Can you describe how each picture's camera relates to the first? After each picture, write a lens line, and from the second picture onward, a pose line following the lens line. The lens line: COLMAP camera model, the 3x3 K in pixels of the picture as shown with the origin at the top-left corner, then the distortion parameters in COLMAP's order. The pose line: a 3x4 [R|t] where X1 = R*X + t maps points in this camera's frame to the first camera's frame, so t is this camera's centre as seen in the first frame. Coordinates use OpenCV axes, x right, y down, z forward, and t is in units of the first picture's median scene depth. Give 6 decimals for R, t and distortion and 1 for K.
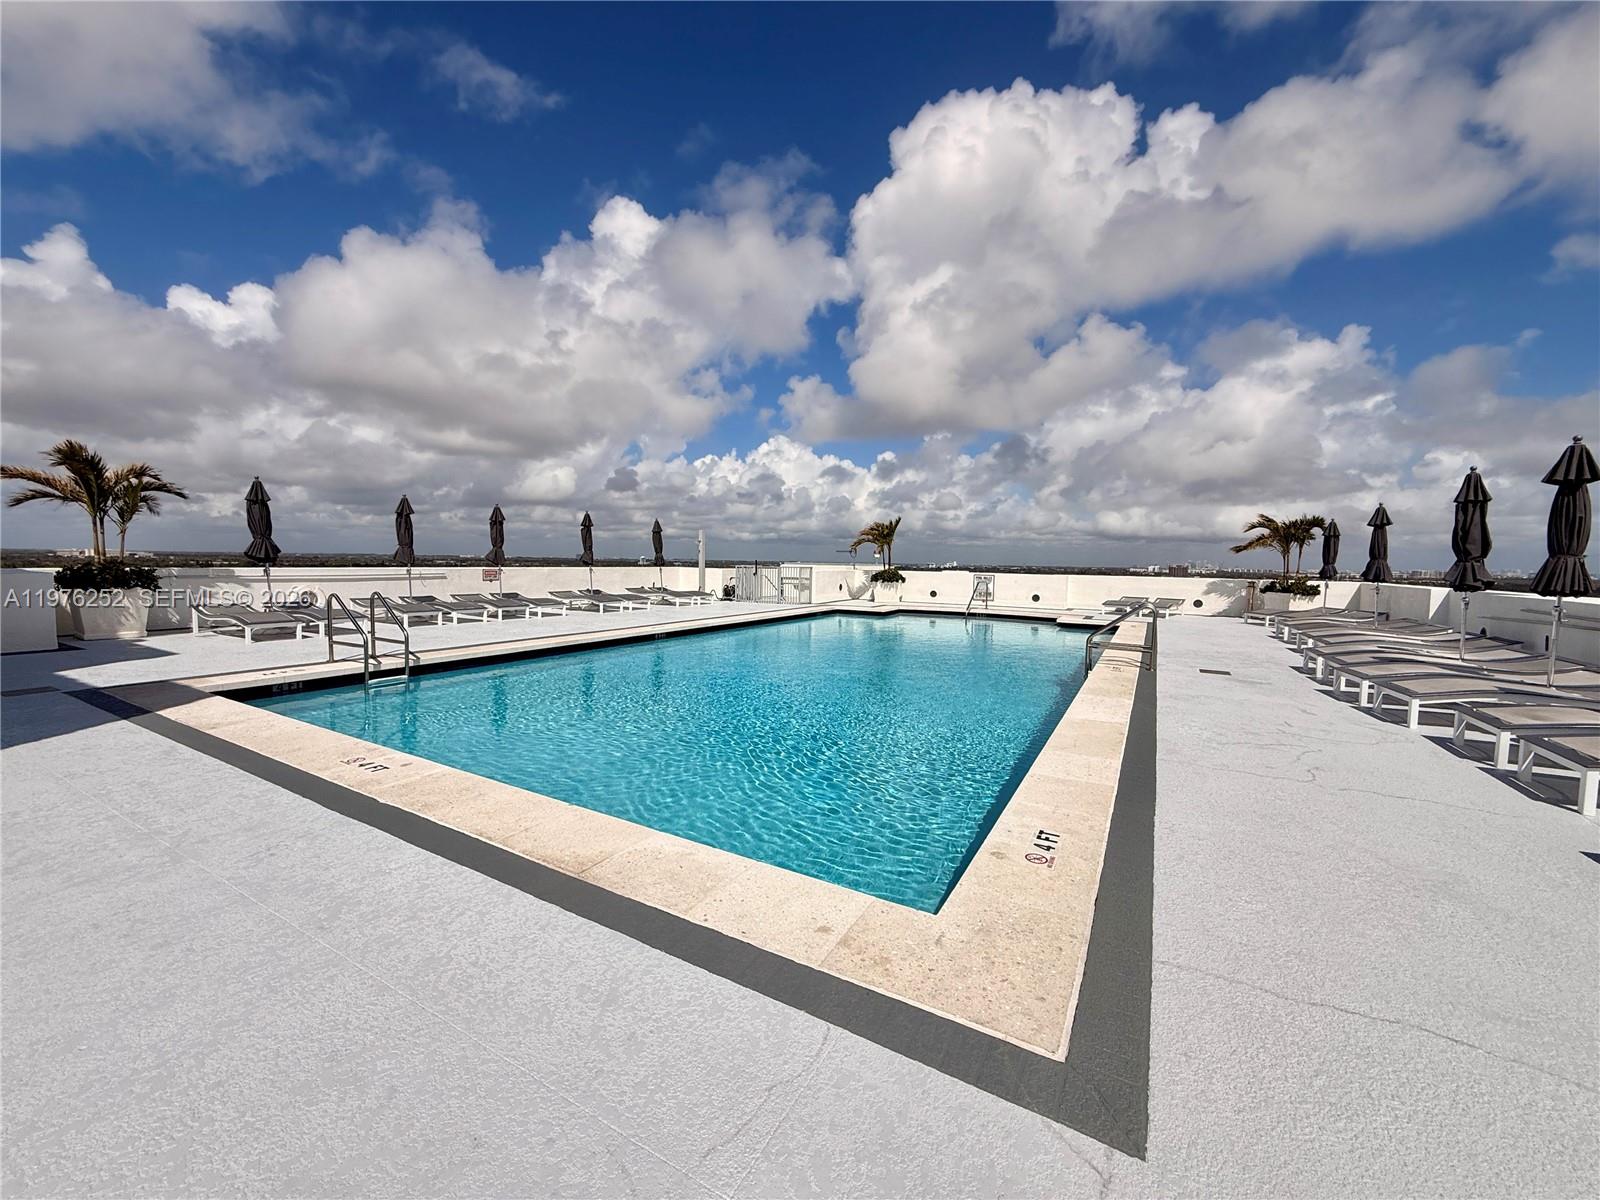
lens RADIAL K [[635.0, 0, 796.0], [0, 635.0, 599.8], [0, 0, 1]] dist [-0.002444, 0.000165]
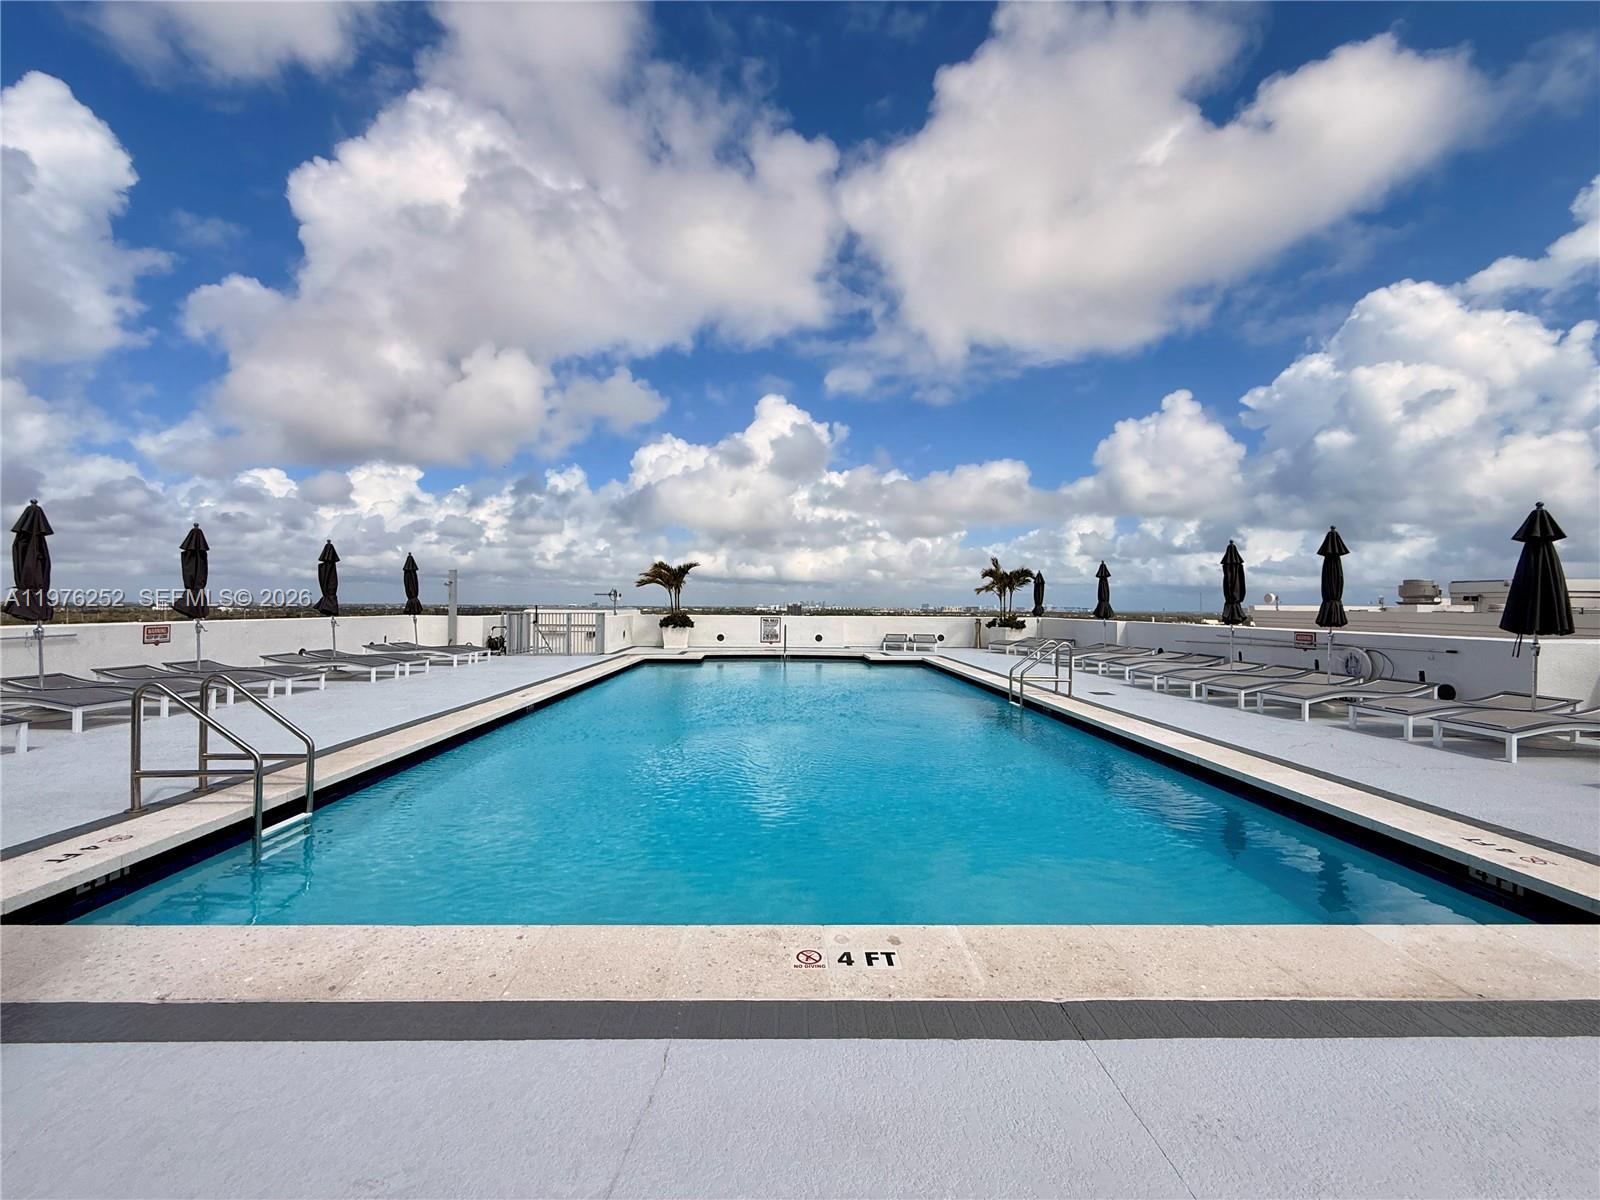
lens RADIAL K [[635.0, 0, 796.0], [0, 635.0, 599.8], [0, 0, 1]] dist [-0.002444, 0.000165]
pose [[0.855996, -0.005703, 0.516952, -0.246598], [0.039088, 0.997791, -0.053715, -0.013163], [-0.515503, 0.066186, 0.854328, 0.113804]]
